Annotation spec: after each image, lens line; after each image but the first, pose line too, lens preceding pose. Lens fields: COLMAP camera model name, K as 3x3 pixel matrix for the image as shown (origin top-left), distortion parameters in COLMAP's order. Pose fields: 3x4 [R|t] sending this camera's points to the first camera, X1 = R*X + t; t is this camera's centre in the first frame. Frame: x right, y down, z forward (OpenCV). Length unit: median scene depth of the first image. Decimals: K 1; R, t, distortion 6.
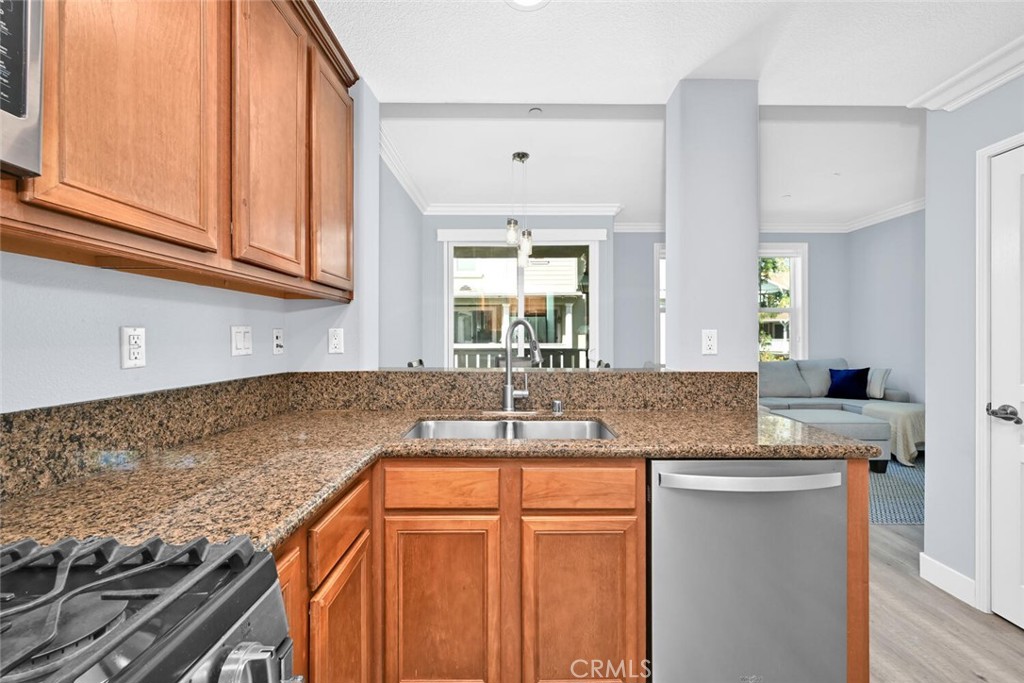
lens RADIAL K [[407.8, 0, 488.3], [0, 407.8, 337.5], [0, 0, 1]] dist [-0.000892, -0.000042]
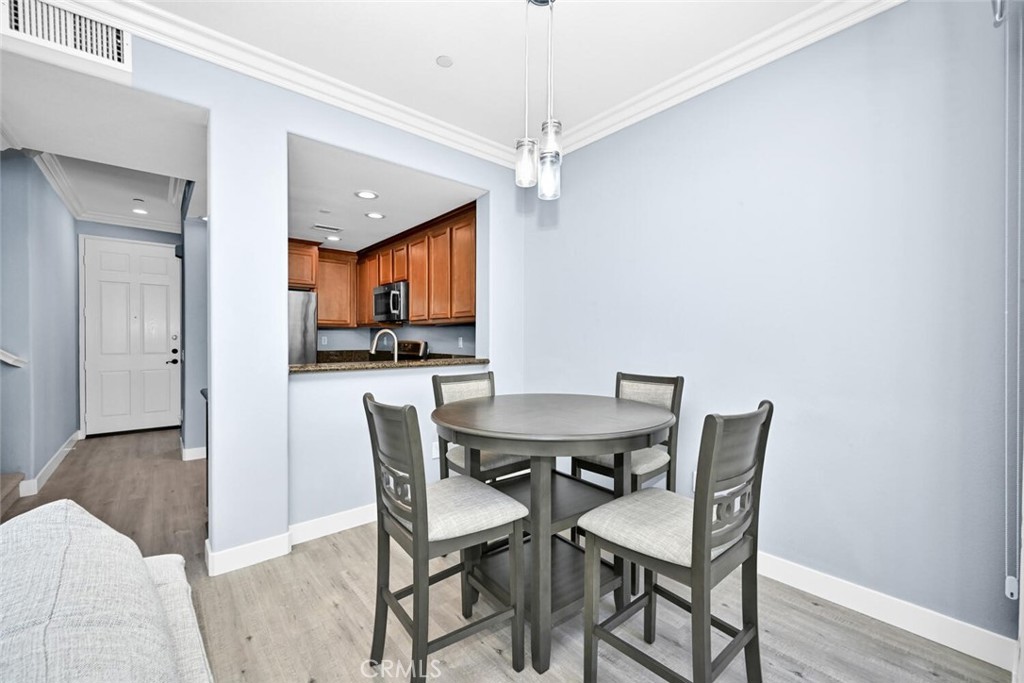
lens RADIAL K [[412.0, 0, 512.0], [0, 412.0, 341.5], [0, 0, 1]] dist [0.000082, 0.000007]
pose [[-0.713810, 0.003479, -0.700330, 0.936491], [-0.002368, 0.999970, 0.007381, -0.007078], [0.700335, 0.006927, -0.713781, 2.588351]]
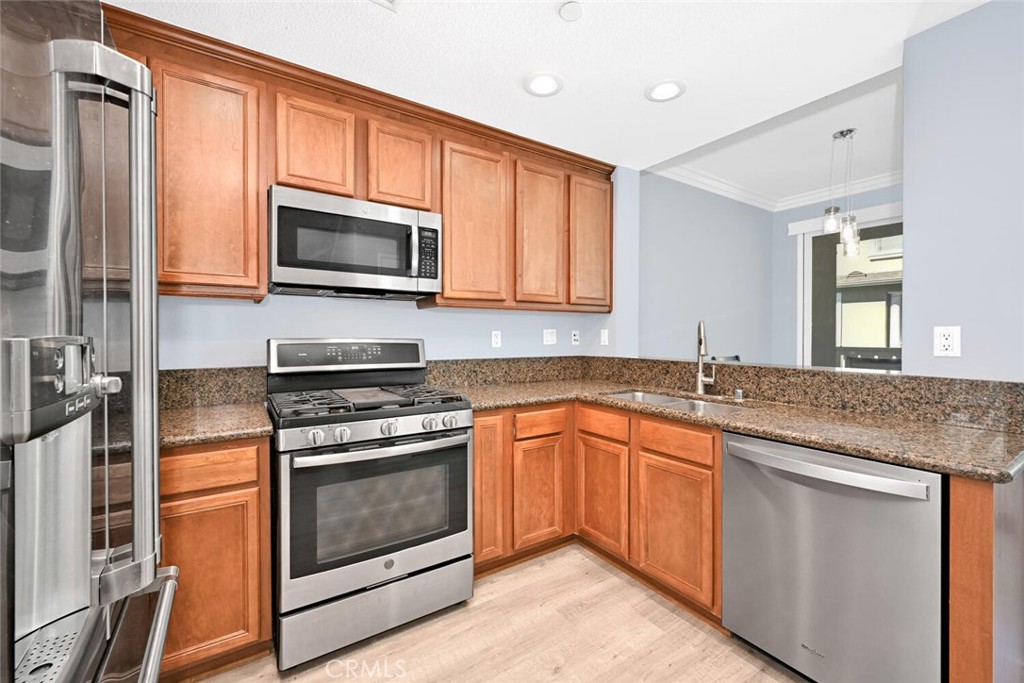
lens RADIAL K [[397.6, 0, 523.4], [0, 397.6, 338.4], [0, 0, 1]] dist [0.000750, 0.000017]
pose [[0.583464, 0.008252, -0.812097, 0.748230], [-0.001396, 0.999957, 0.009157, -0.001657], [0.812138, -0.004209, 0.583451, -0.169891]]
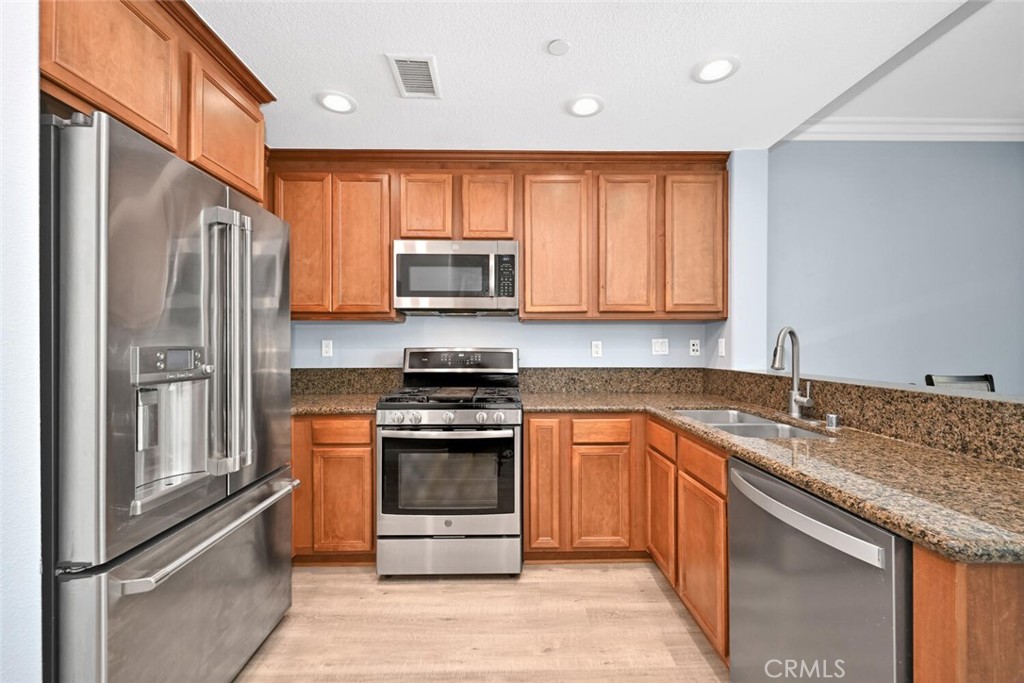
lens RADIAL K [[403.6, 0, 524.7], [0, 403.6, 346.4], [0, 0, 1]] dist [0.000046, 0.000139]
pose [[0.073392, 0.003675, -0.997296, 1.025752], [0.000914, 0.999993, 0.003752, -0.001156], [0.997303, -0.001187, 0.073388, 0.235095]]
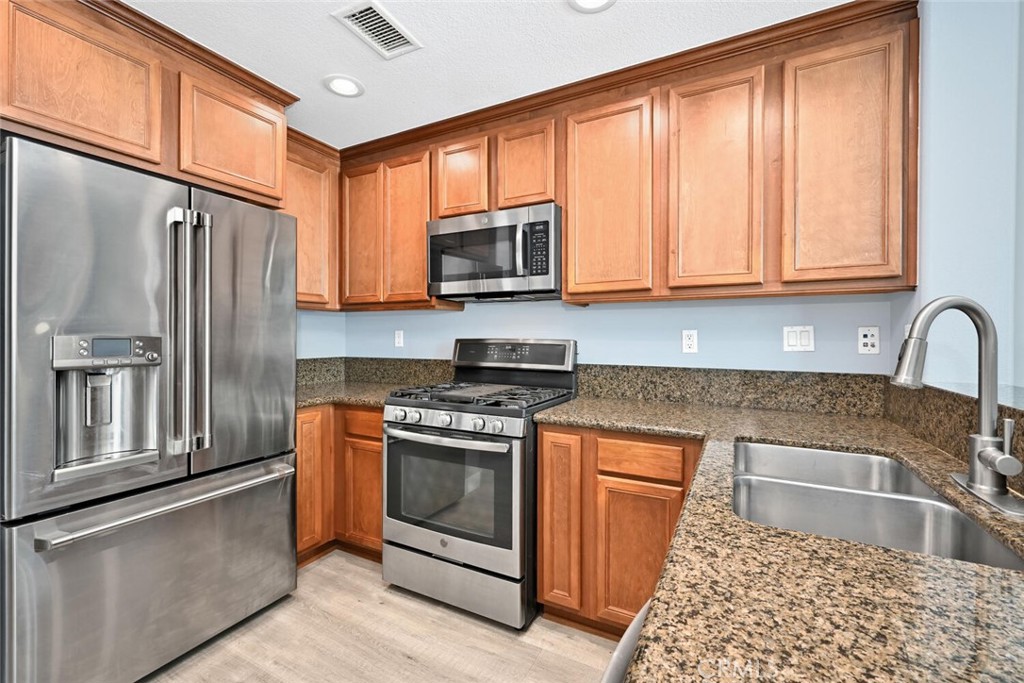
lens RADIAL K [[431.2, 0, 514.0], [0, 431.2, 339.8], [0, 0, 1]] dist [-0.000032, 0.000252]
pose [[-0.417578, 0.007730, -0.908608, 0.746045], [-0.000752, 0.999961, 0.008853, 0.000551], [0.908641, 0.004380, -0.417555, 0.695688]]
